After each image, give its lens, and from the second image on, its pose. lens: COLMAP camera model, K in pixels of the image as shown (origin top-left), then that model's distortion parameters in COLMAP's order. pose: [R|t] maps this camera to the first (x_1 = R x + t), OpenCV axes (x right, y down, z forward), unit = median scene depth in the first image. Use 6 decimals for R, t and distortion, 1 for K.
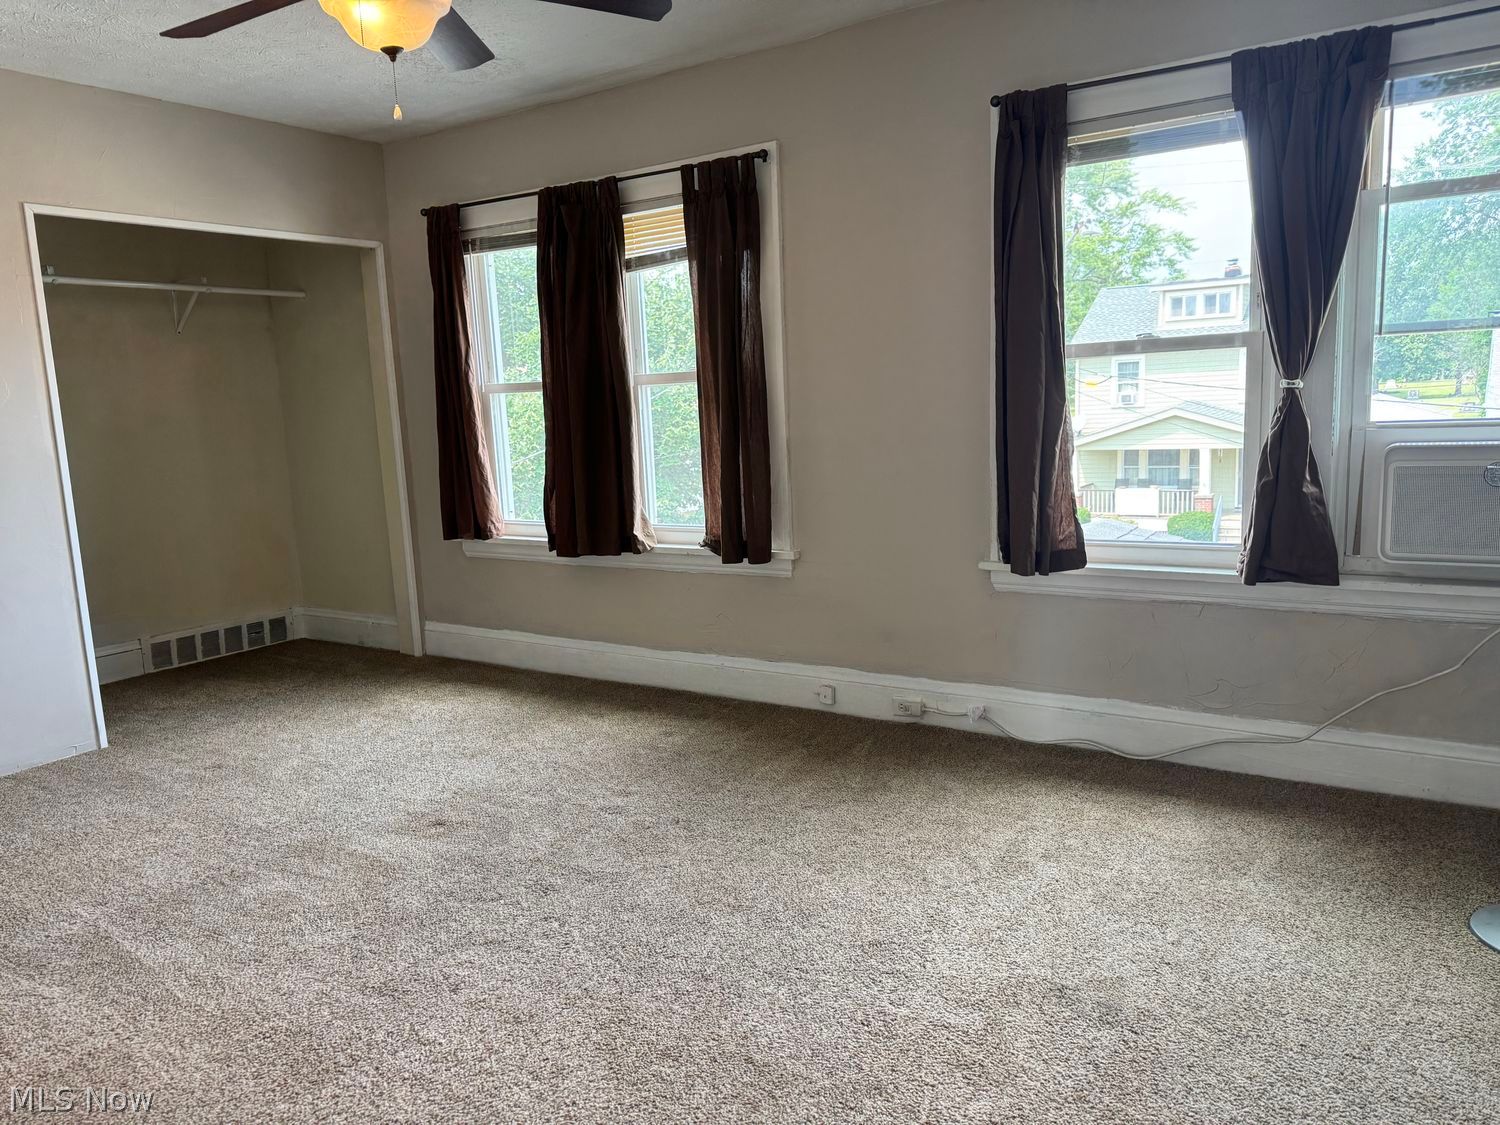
lens RADIAL K [[1066.0, 0, 744.9], [0, 1066.0, 557.6], [0, 0, 1]] dist [0.048644, -0.058964]
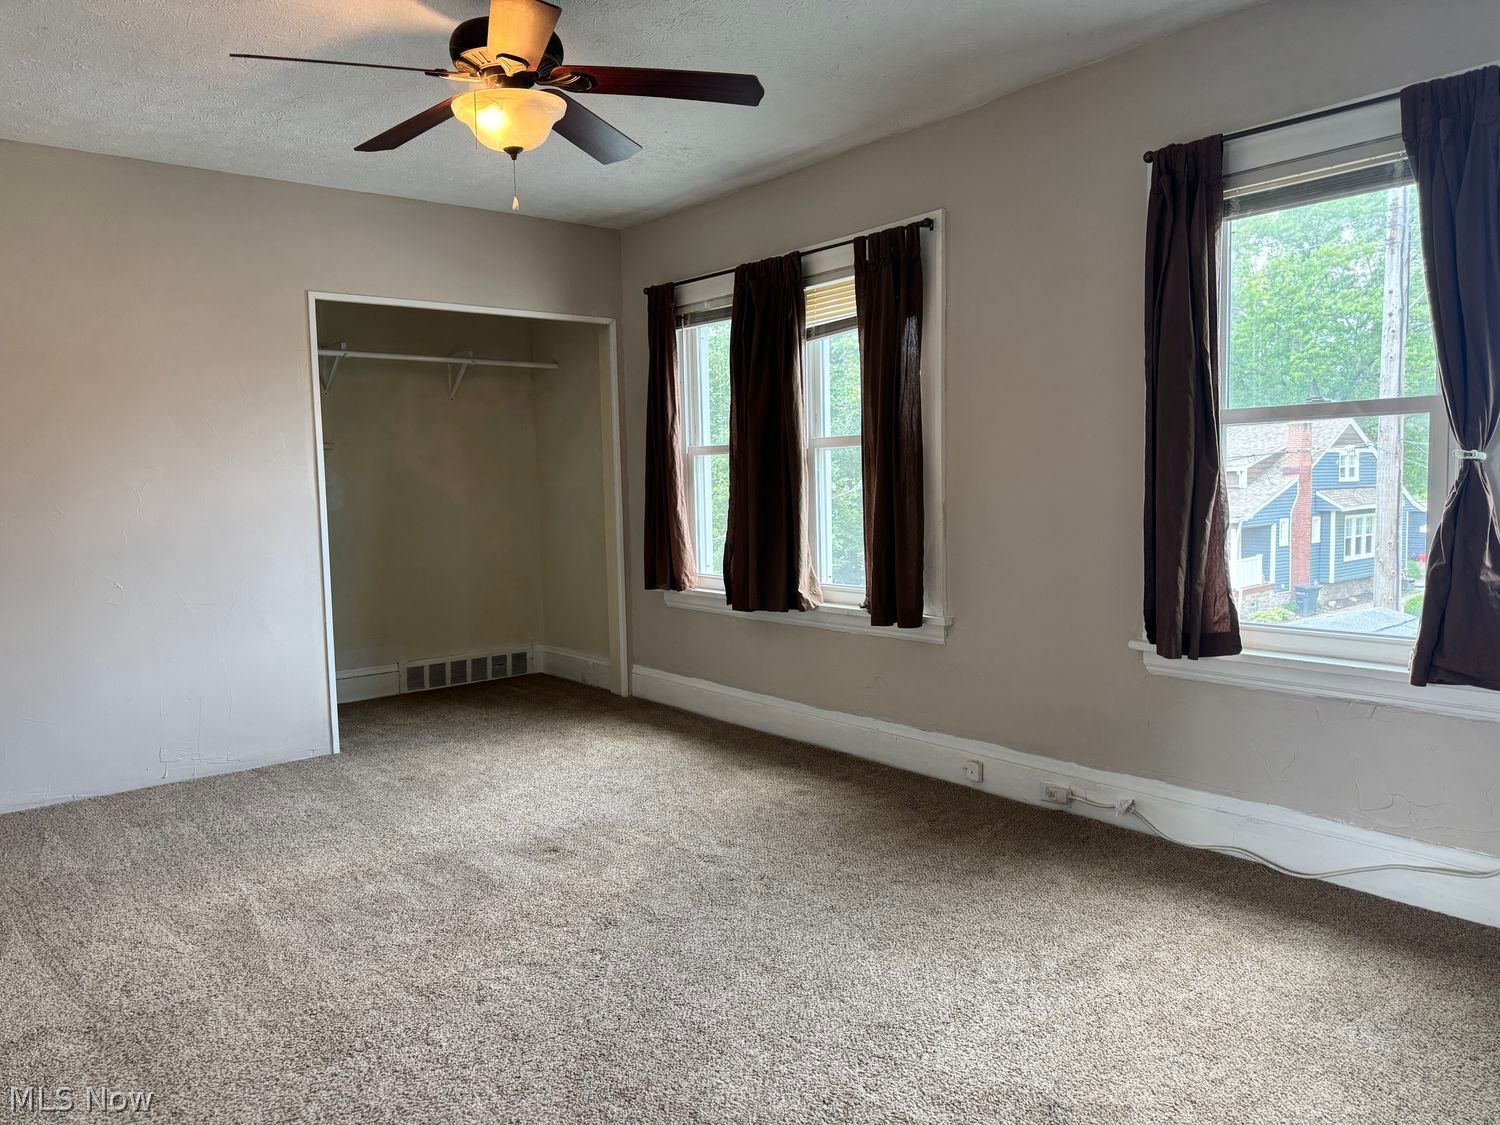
lens RADIAL K [[1066.0, 0, 762.2], [0, 1066.0, 553.5], [0, 0, 1]] dist [0.048644, -0.058964]
pose [[0.956264, 0.042103, -0.289458, 0.195541], [-0.061081, 0.996513, -0.056840, 0.000840], [0.286056, 0.072035, 0.955501, 0.016112]]
